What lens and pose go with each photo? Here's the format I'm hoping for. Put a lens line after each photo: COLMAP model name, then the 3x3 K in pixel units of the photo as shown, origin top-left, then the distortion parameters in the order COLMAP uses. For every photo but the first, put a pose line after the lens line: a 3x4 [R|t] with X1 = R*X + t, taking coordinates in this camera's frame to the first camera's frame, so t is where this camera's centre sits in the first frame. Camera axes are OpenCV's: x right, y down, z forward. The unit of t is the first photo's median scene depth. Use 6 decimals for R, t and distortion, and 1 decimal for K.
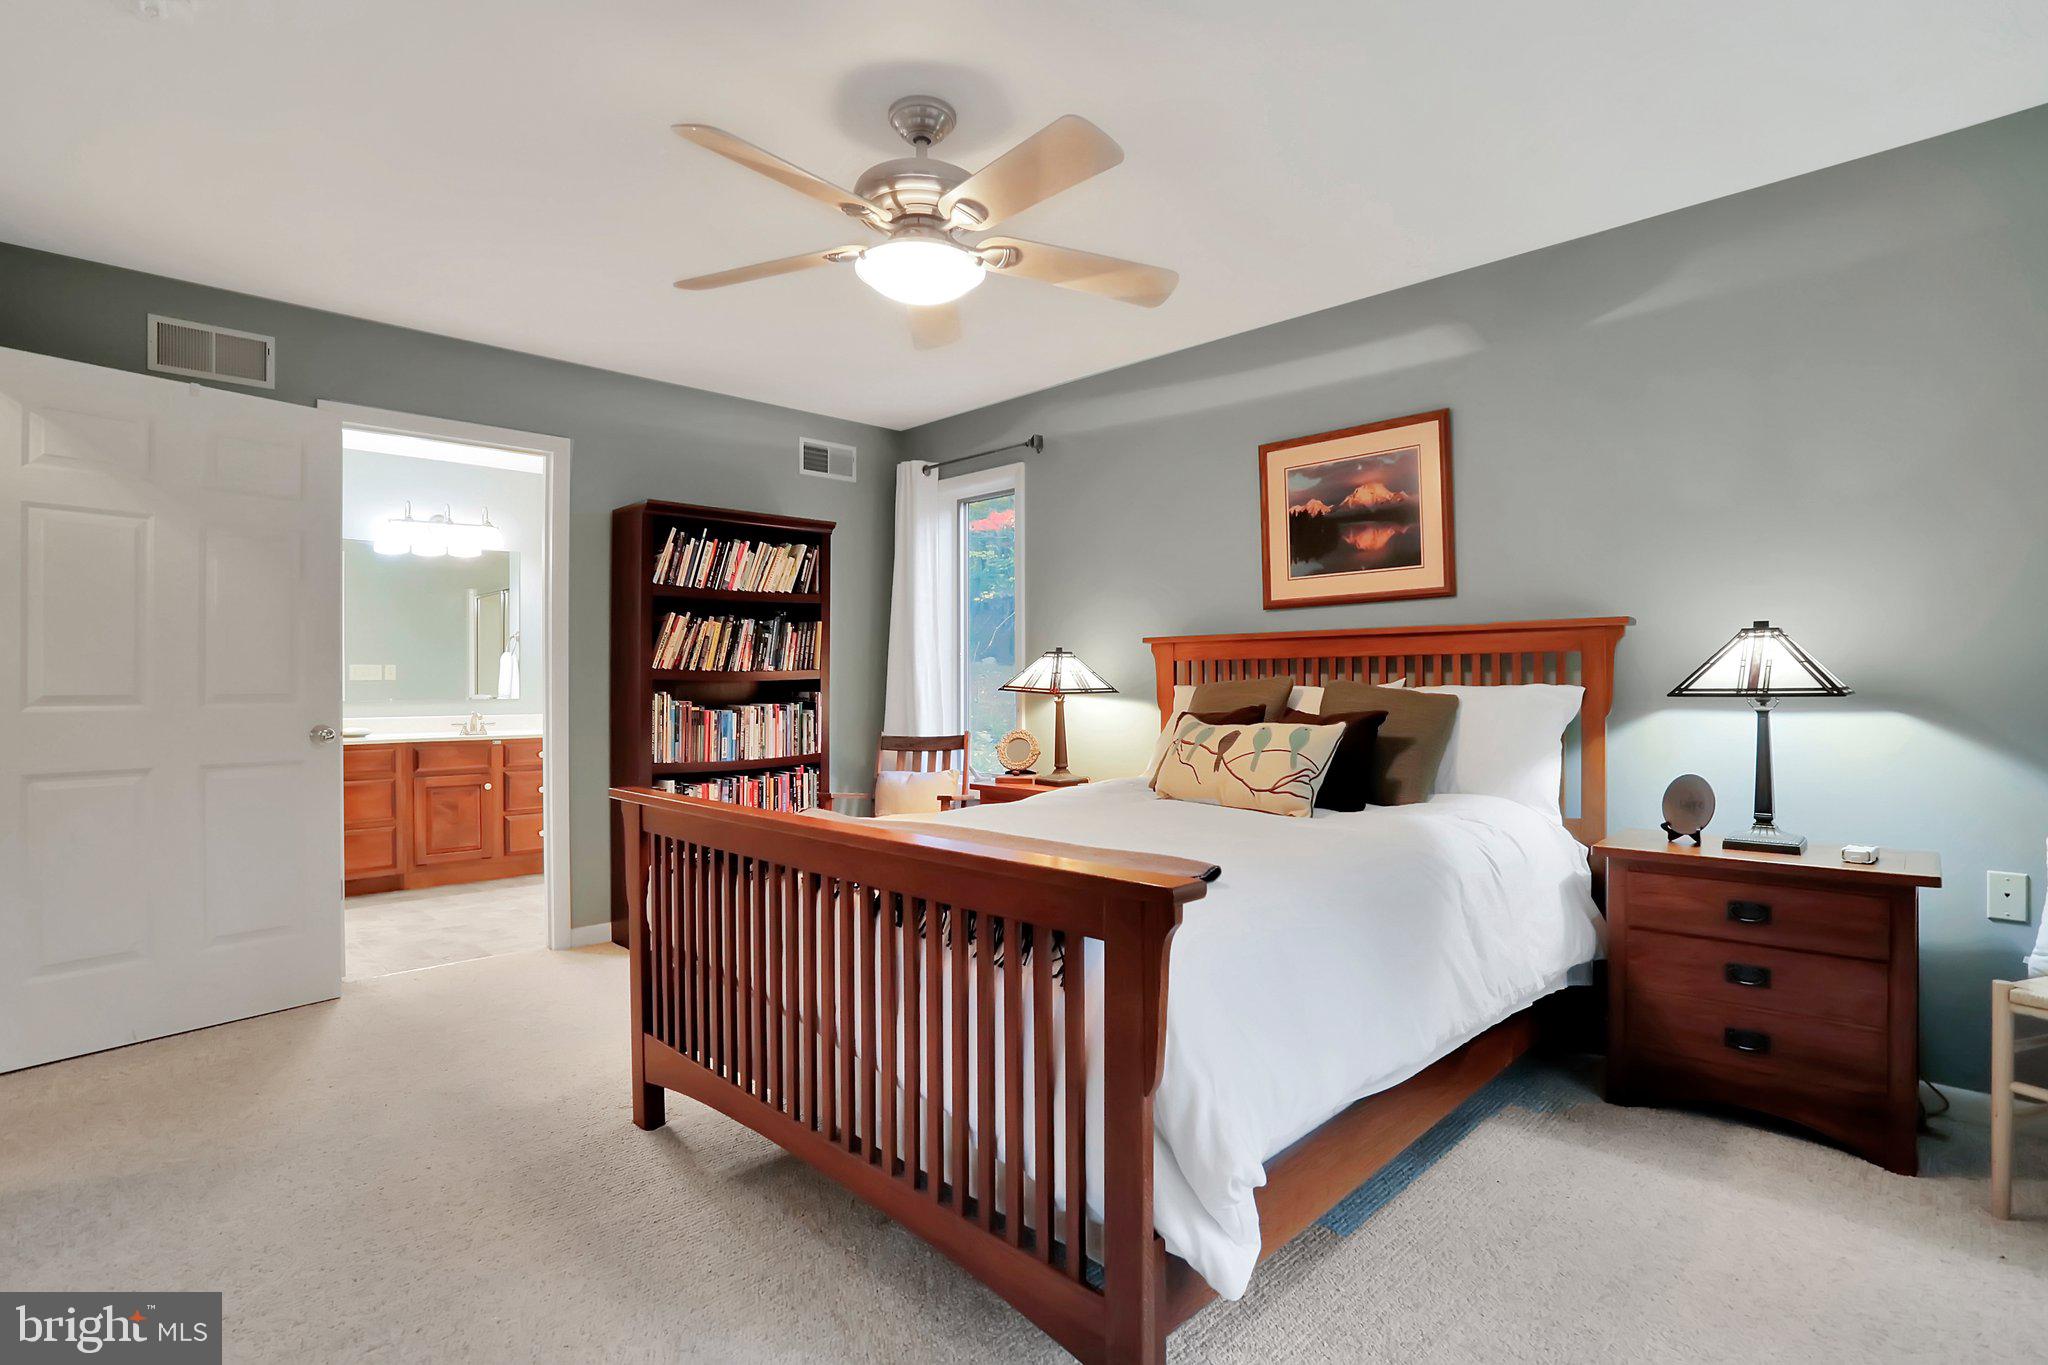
lens RADIAL K [[990.9, 0, 1015.7], [0, 990.9, 664.1], [0, 0, 1]] dist [-0.003971, 0.000235]
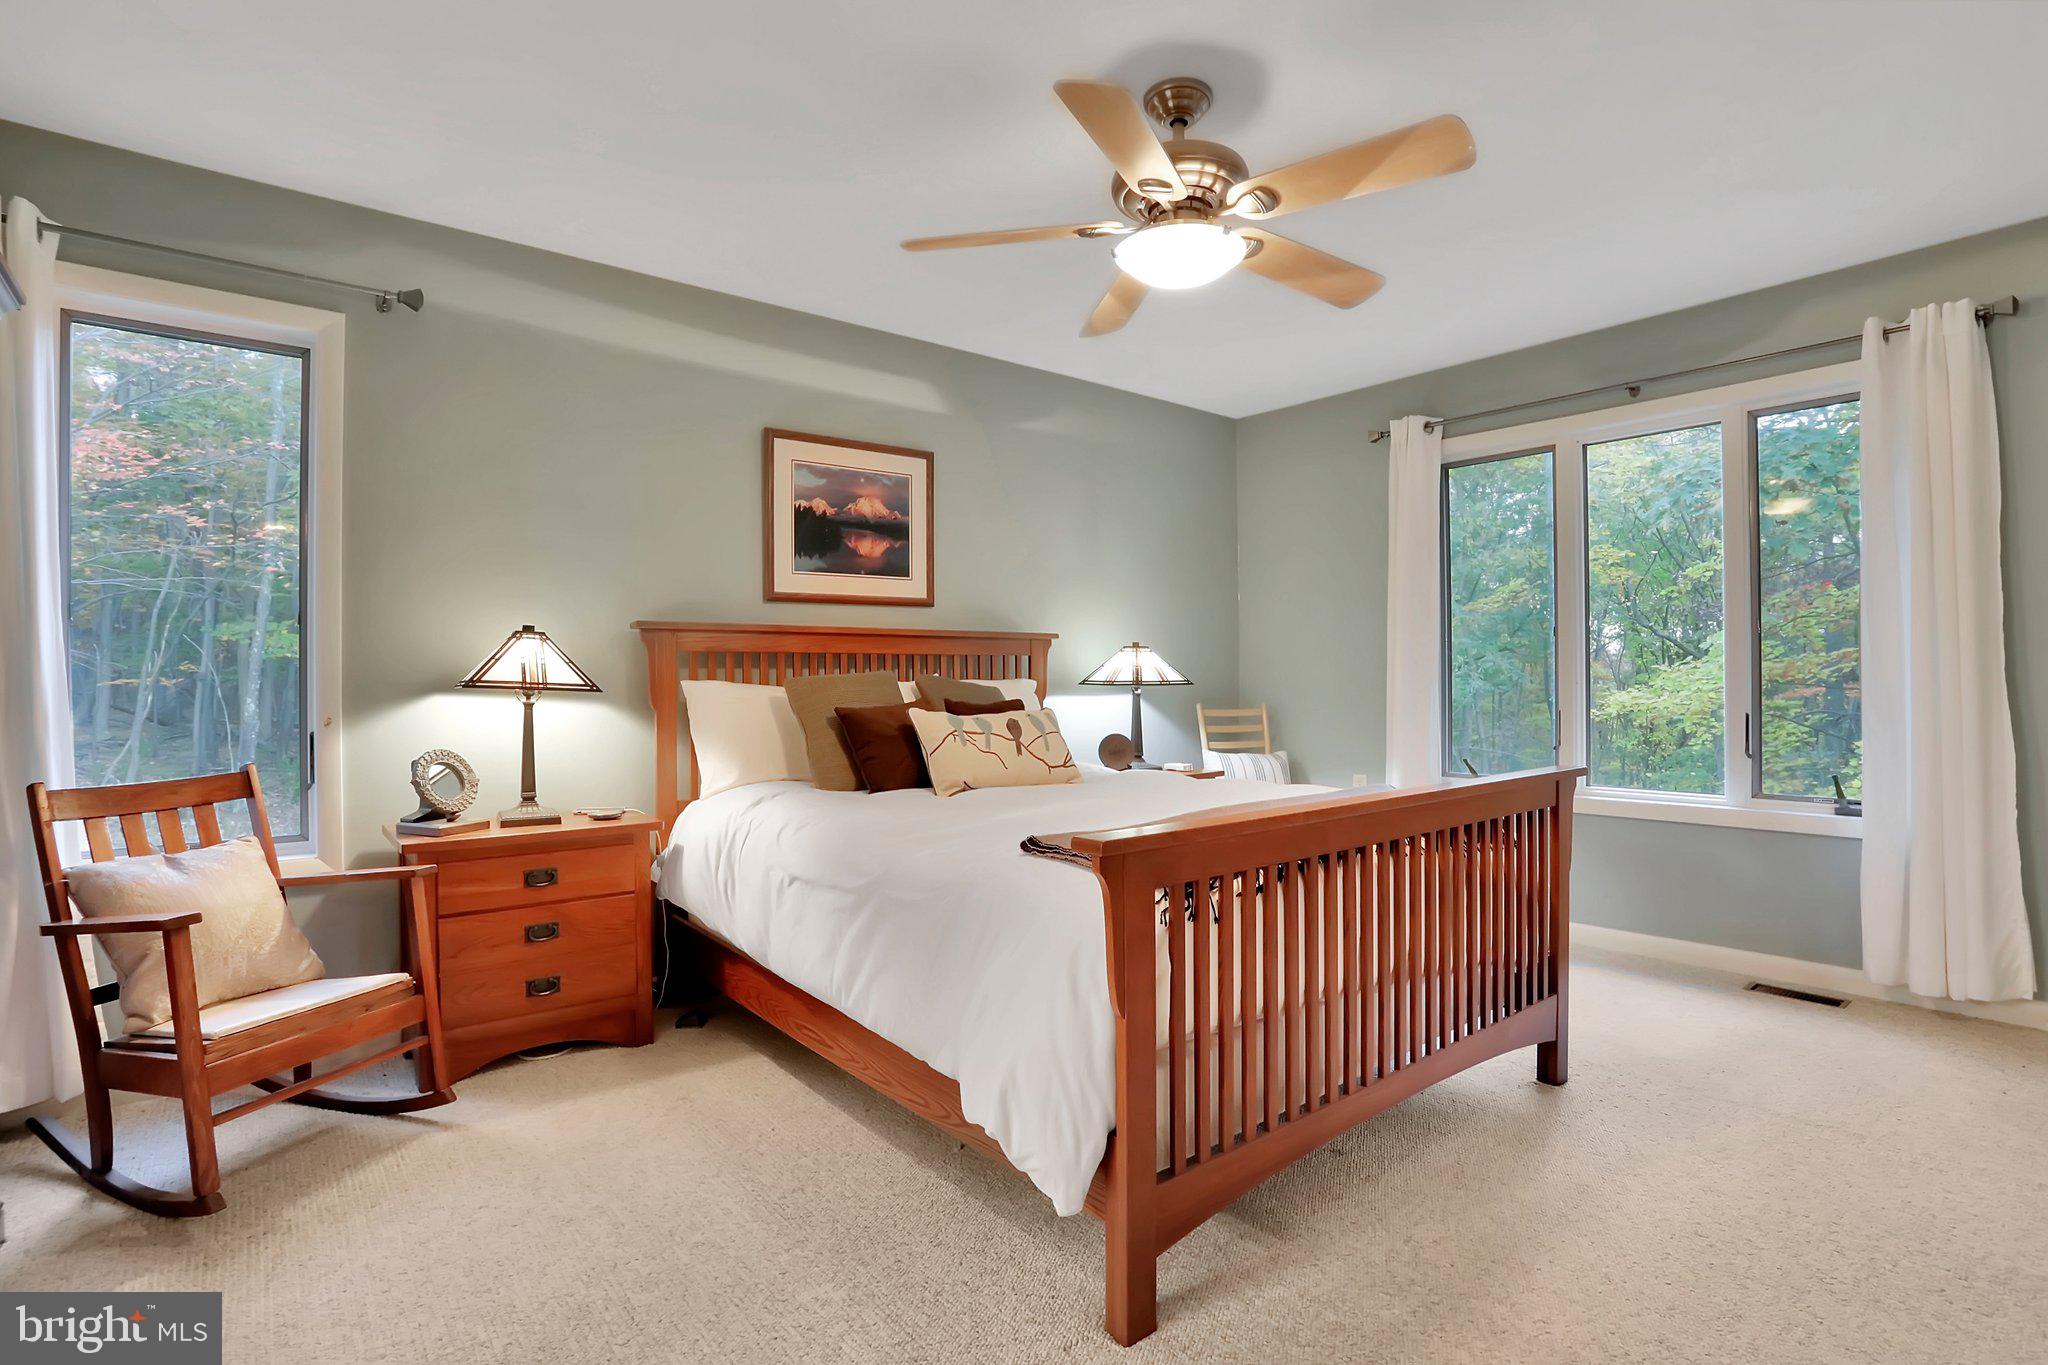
lens RADIAL K [[990.9, 0, 1014.2], [0, 990.9, 698.6], [0, 0, 1]] dist [-0.003971, 0.000235]
pose [[0.149168, -0.021214, 0.988584, -0.682261], [-0.015861, 0.999590, 0.023843, 0.013086], [-0.988685, -0.019236, 0.148770, 0.638536]]
